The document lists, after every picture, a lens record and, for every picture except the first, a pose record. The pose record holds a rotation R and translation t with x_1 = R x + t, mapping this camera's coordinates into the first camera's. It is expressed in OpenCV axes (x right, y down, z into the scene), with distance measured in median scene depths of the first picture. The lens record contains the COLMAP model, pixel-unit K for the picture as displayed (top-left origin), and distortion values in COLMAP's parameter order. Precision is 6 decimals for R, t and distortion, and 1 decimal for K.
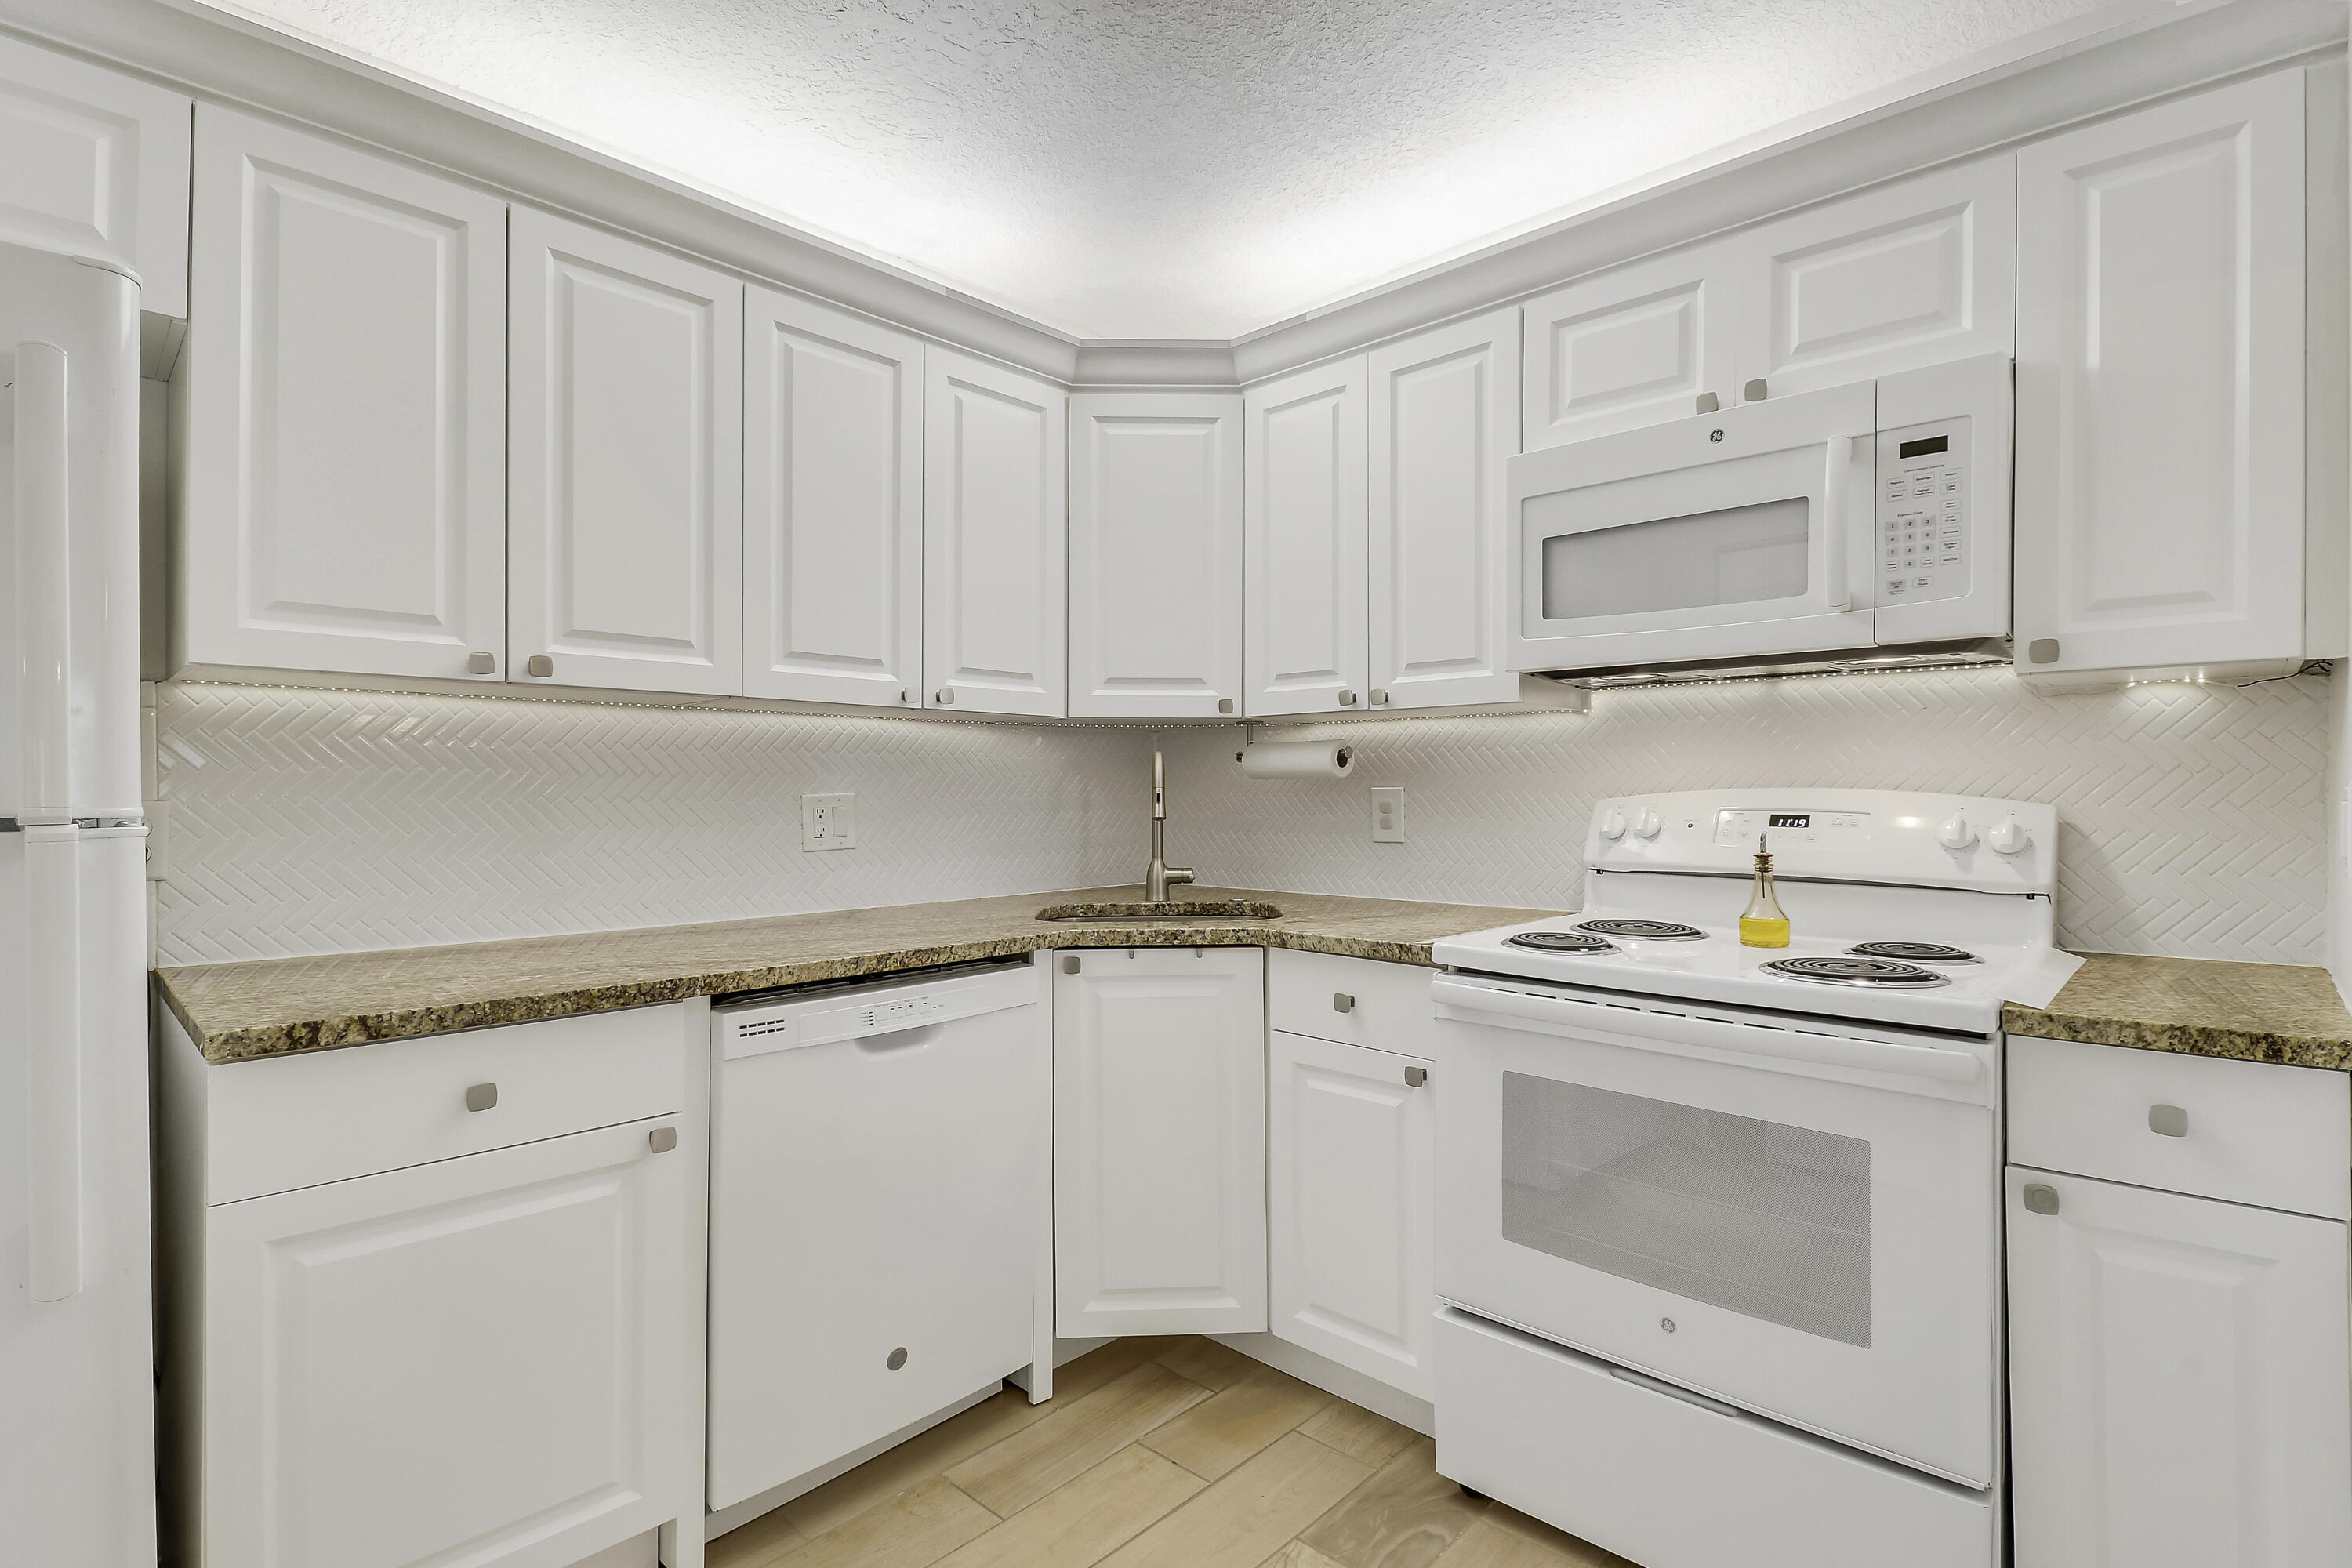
lens RADIAL K [[1107.3, 0, 1148.1], [0, 1107.3, 800.9], [0, 0, 1]] dist [0.000222, -0.012789]
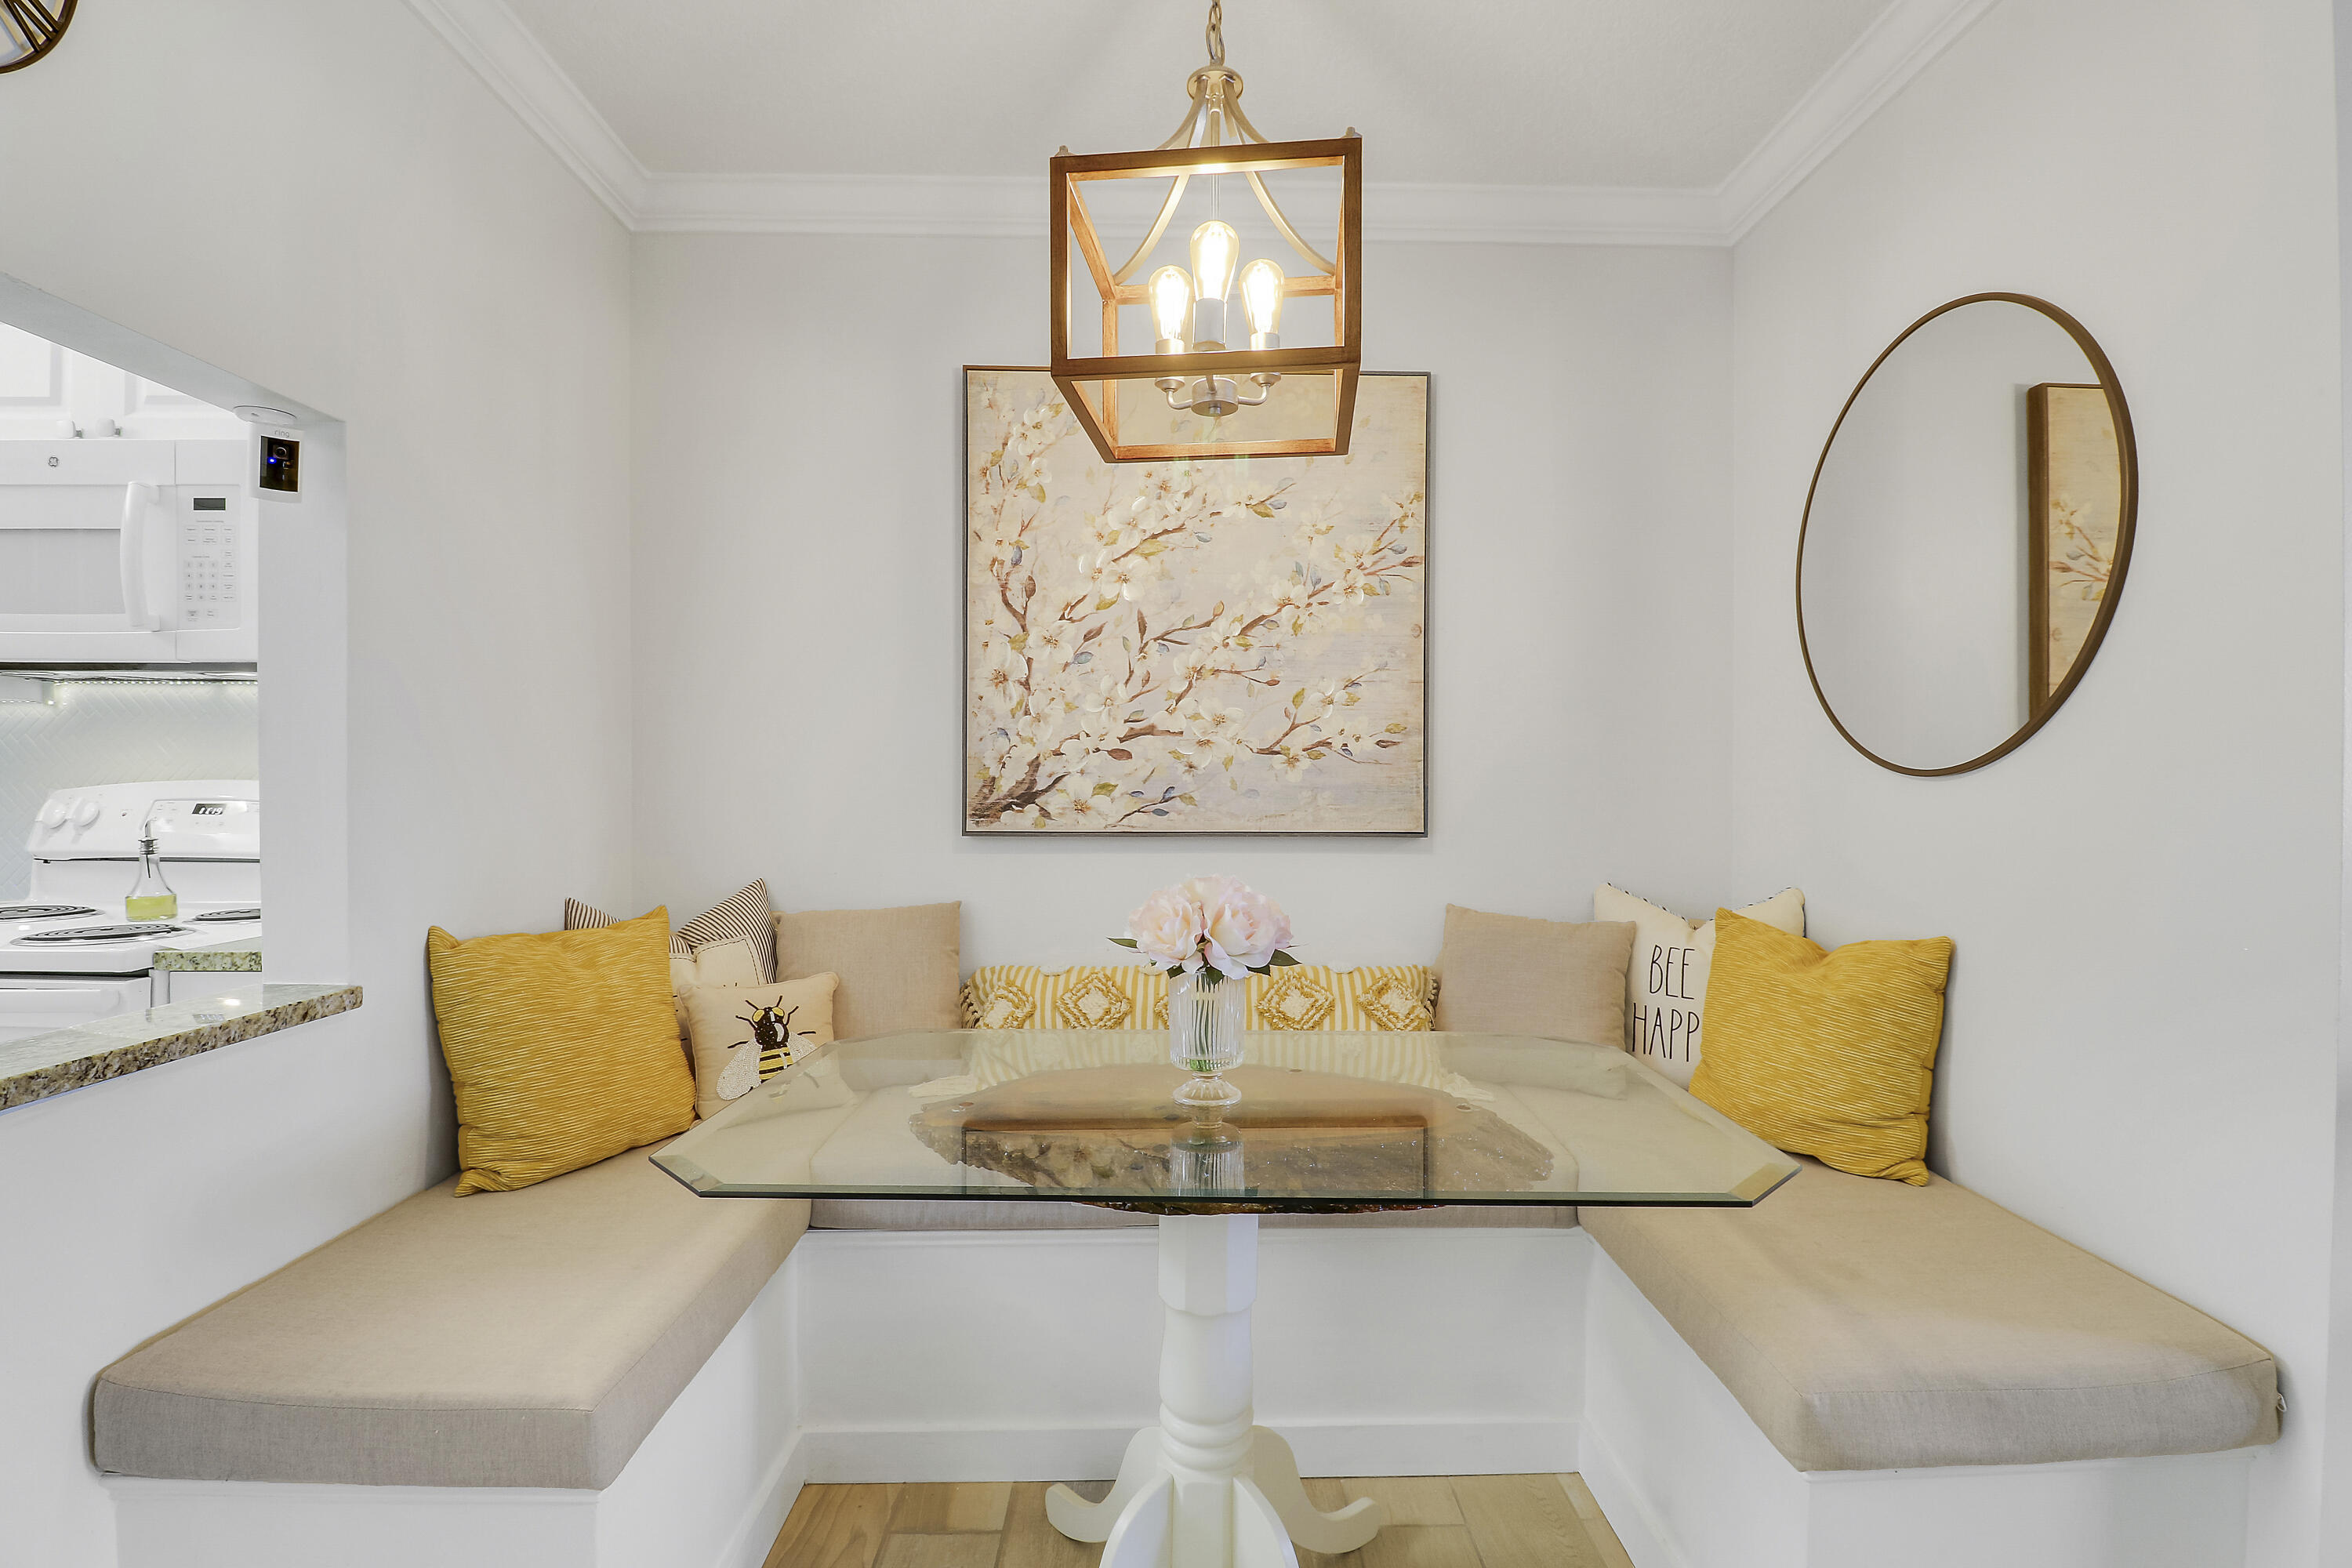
lens RADIAL K [[1113.0, 0, 1185.0], [0, 1113.0, 786.2], [0, 0, 1]] dist [0.002241, -0.016230]
pose [[0.700759, 0.002322, 0.713395, 0.508374], [0.001595, 0.999987, -0.004822, 0.001513], [-0.713397, 0.004517, 0.700746, -0.550342]]
